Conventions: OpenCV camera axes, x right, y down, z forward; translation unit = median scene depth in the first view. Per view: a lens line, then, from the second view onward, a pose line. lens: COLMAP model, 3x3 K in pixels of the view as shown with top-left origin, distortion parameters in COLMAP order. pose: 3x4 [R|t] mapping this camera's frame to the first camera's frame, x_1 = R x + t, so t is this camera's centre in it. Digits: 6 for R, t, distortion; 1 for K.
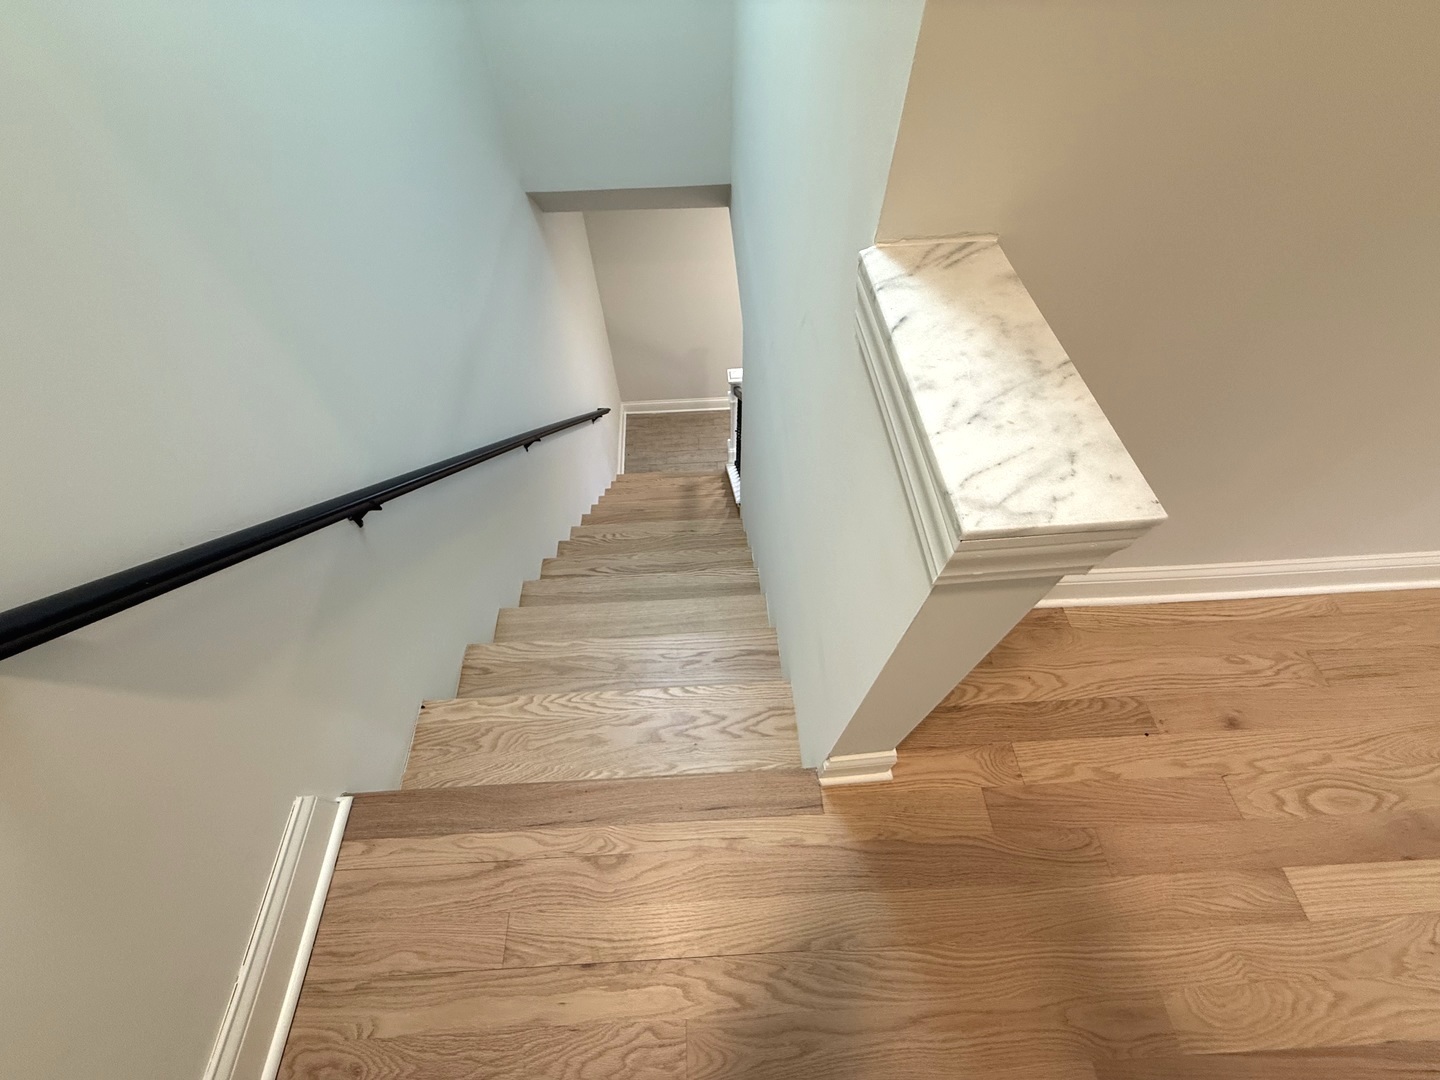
lens RADIAL K [[570.5, 0, 719.8], [0, 570.5, 540.8], [0, 0, 1]] dist [0.001350, 0.000062]
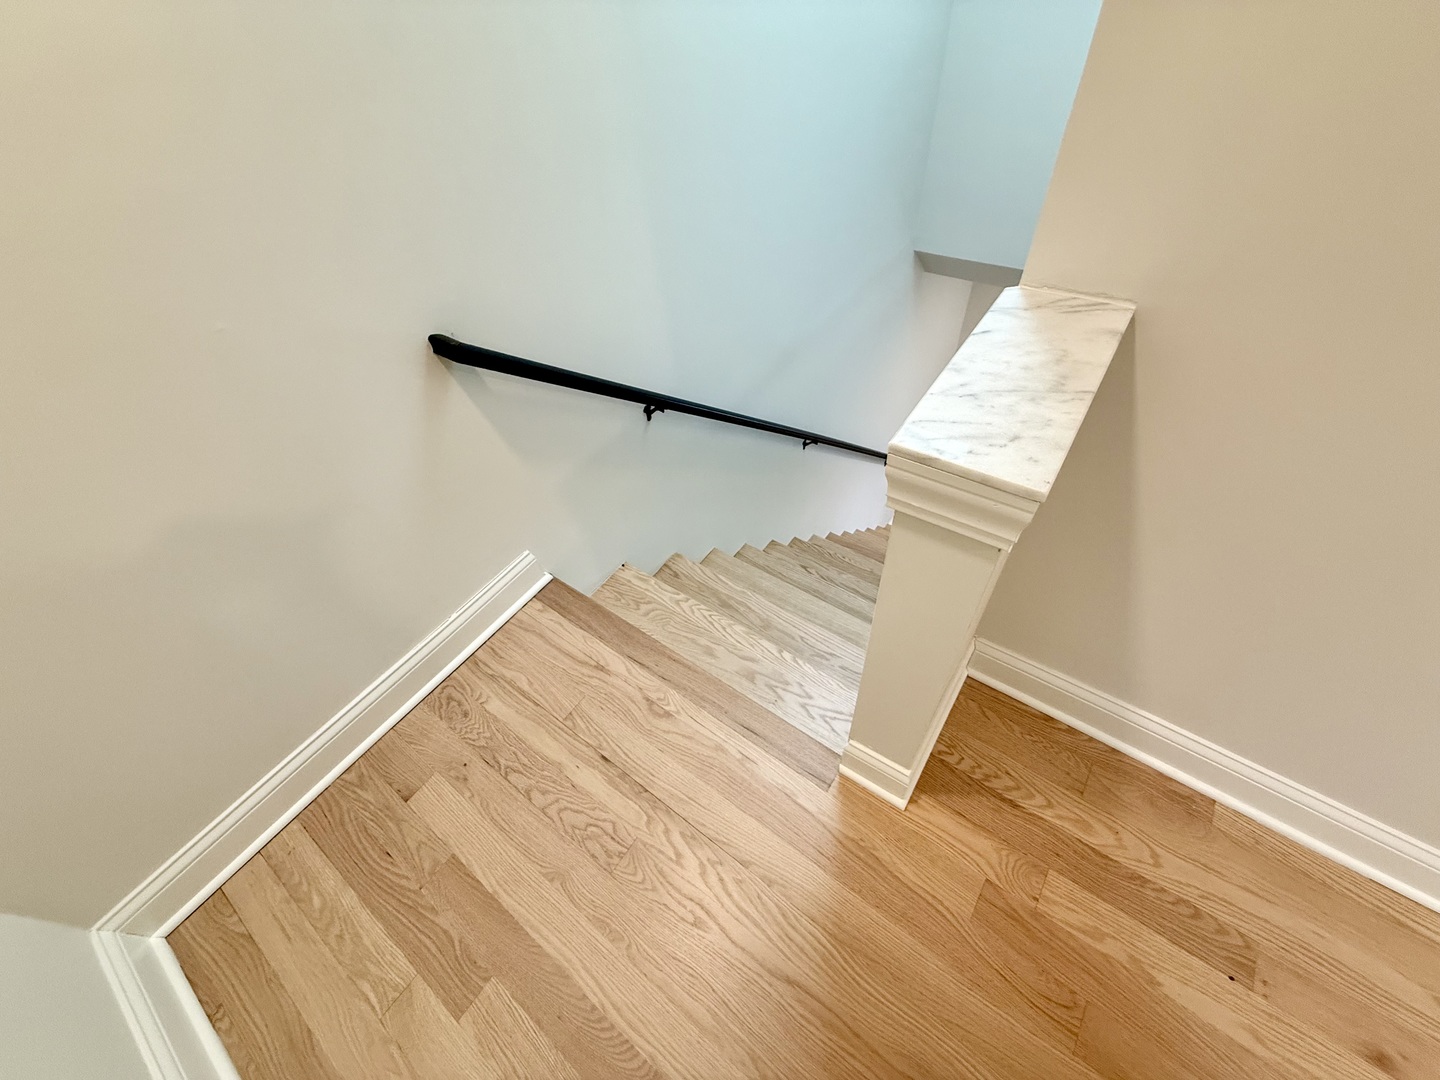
lens RADIAL K [[570.5, 0, 720.4], [0, 570.5, 539.5], [0, 0, 1]] dist [0.001350, 0.000062]
pose [[0.777141, 0.433592, -0.456124, 0.310318], [-0.476285, 0.878962, 0.024050, 0.129448], [0.411343, 0.198555, 0.889591, -0.134236]]
